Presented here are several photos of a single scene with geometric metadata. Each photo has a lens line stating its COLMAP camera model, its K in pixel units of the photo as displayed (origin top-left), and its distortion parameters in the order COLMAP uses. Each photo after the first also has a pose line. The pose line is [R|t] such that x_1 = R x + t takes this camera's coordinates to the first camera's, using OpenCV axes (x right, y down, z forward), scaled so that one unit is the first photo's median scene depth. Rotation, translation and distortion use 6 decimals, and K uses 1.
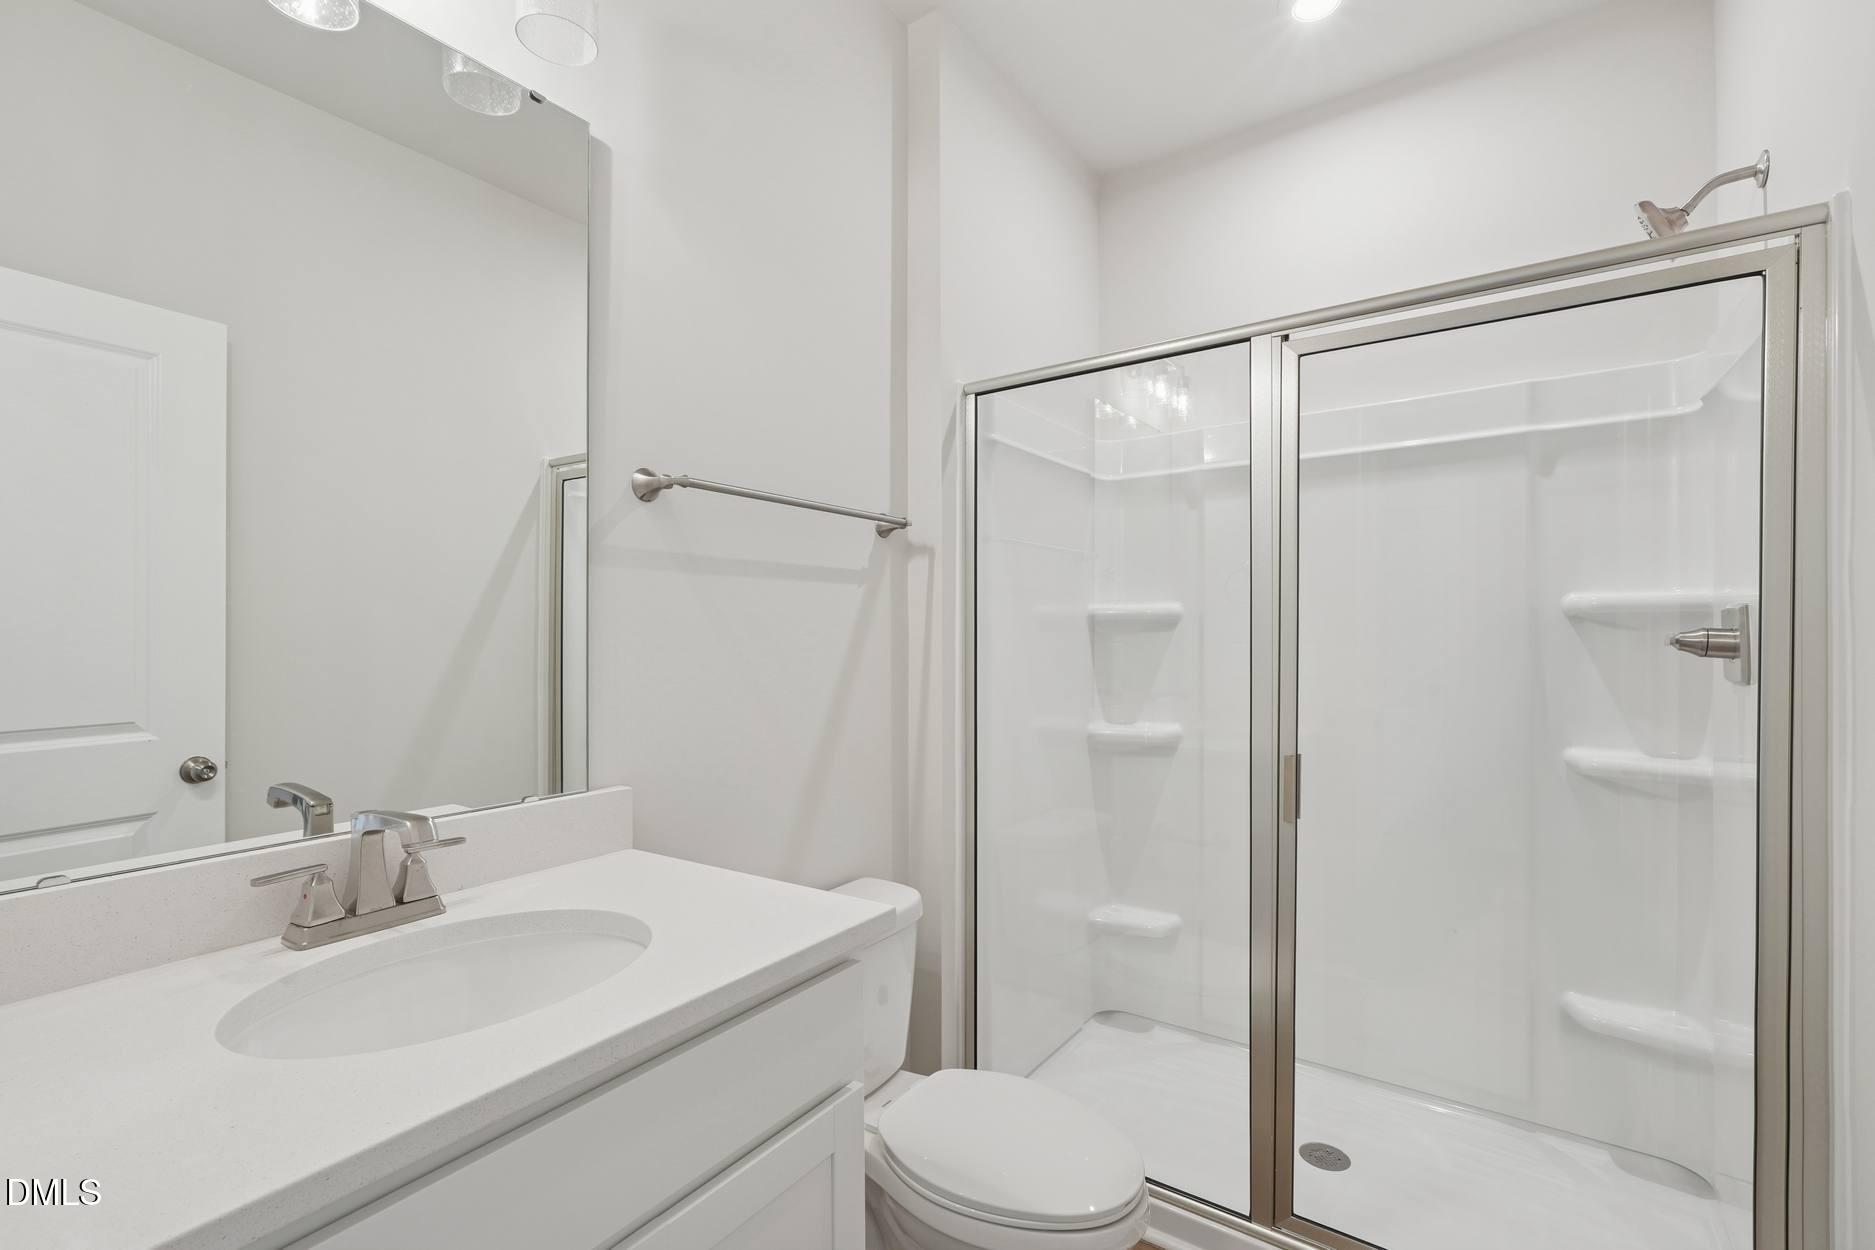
lens RADIAL K [[827.2, 0, 938.0], [0, 827.2, 629.4], [0, 0, 1]] dist [-0.002817, 0.000227]
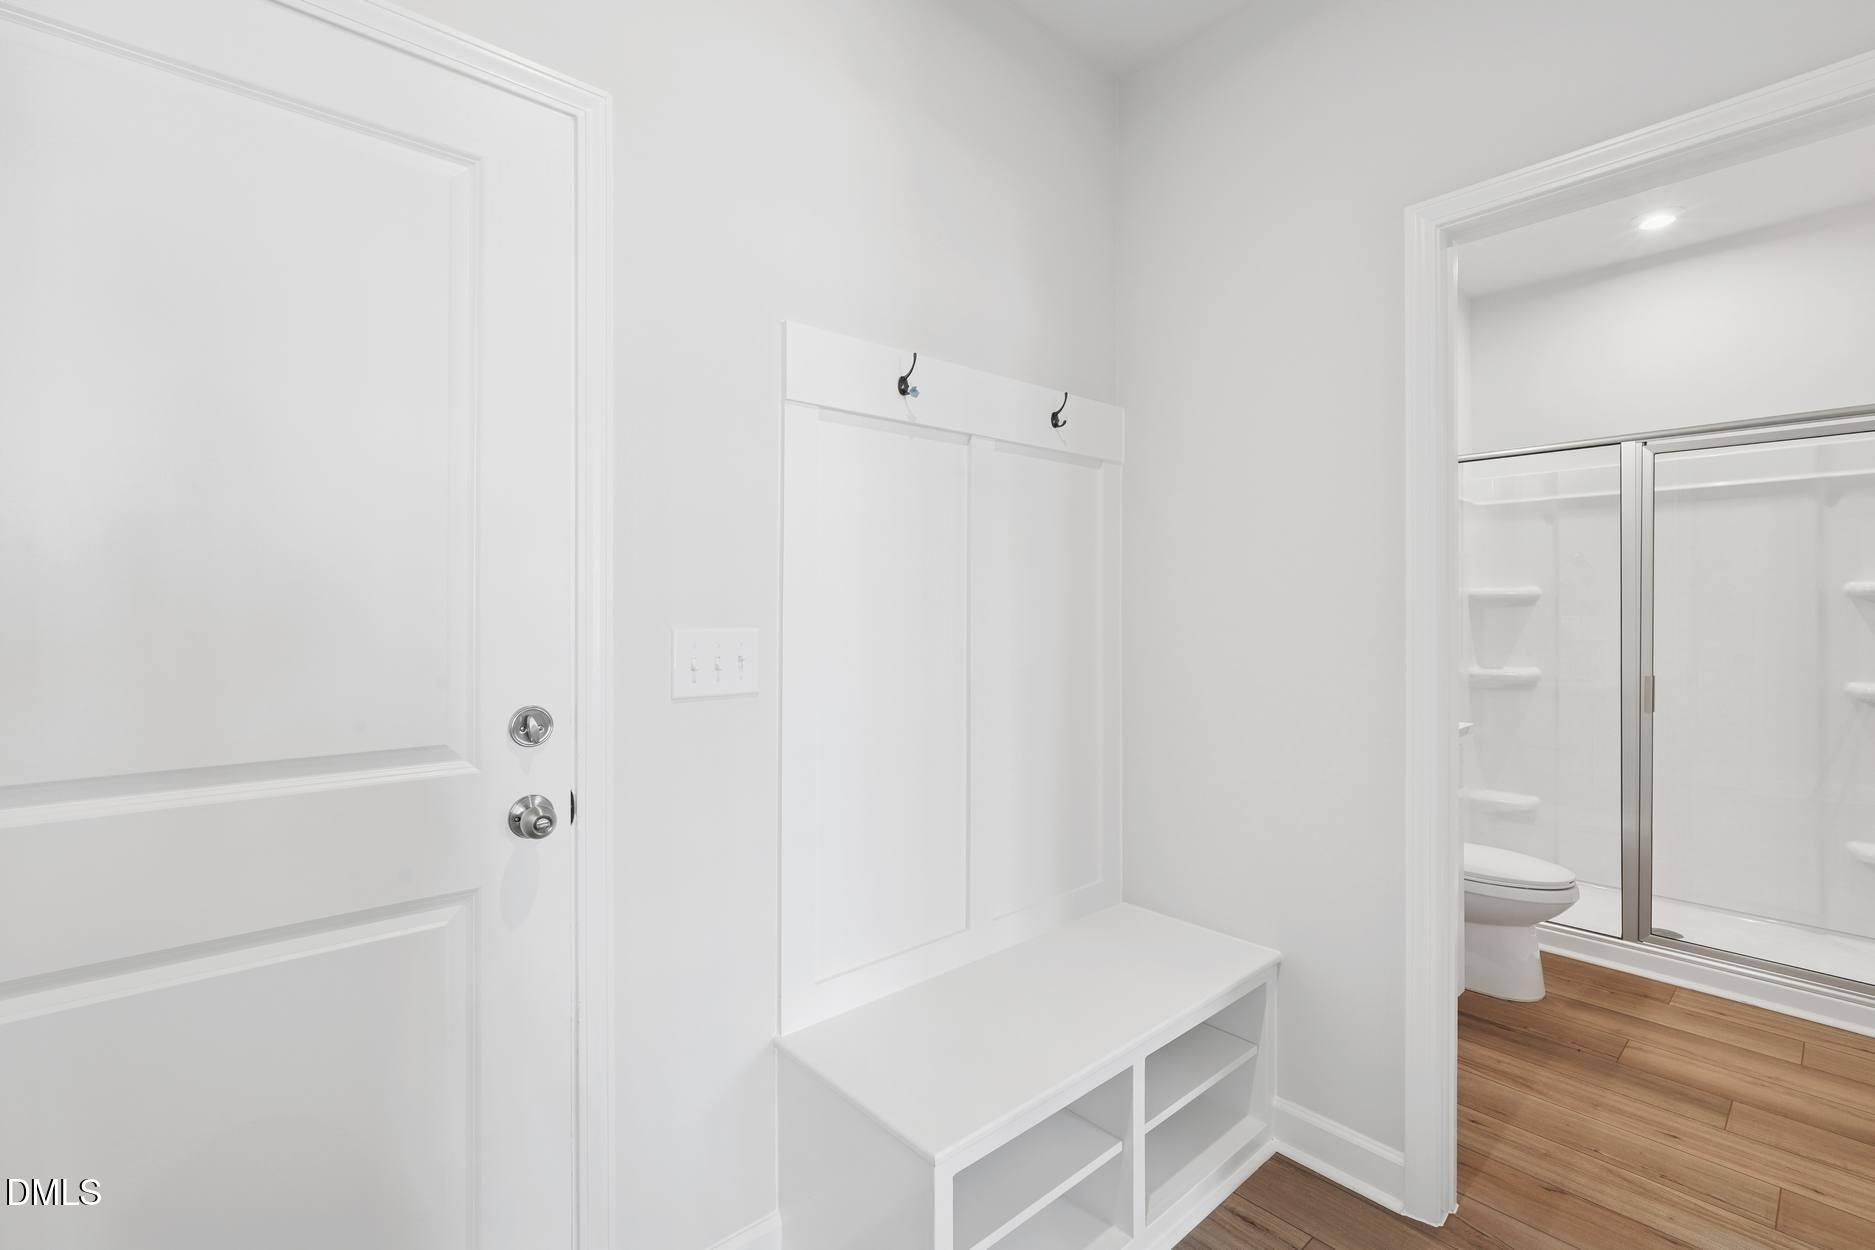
lens RADIAL K [[827.2, 0, 925.0], [0, 827.2, 596.5], [0, 0, 1]] dist [-0.002817, 0.000227]
pose [[0.972023, 0.001213, -0.234882, -0.532081], [-0.003768, 0.999939, -0.010430, 0.005224], [0.234855, 0.011023, 0.971968, -0.869330]]
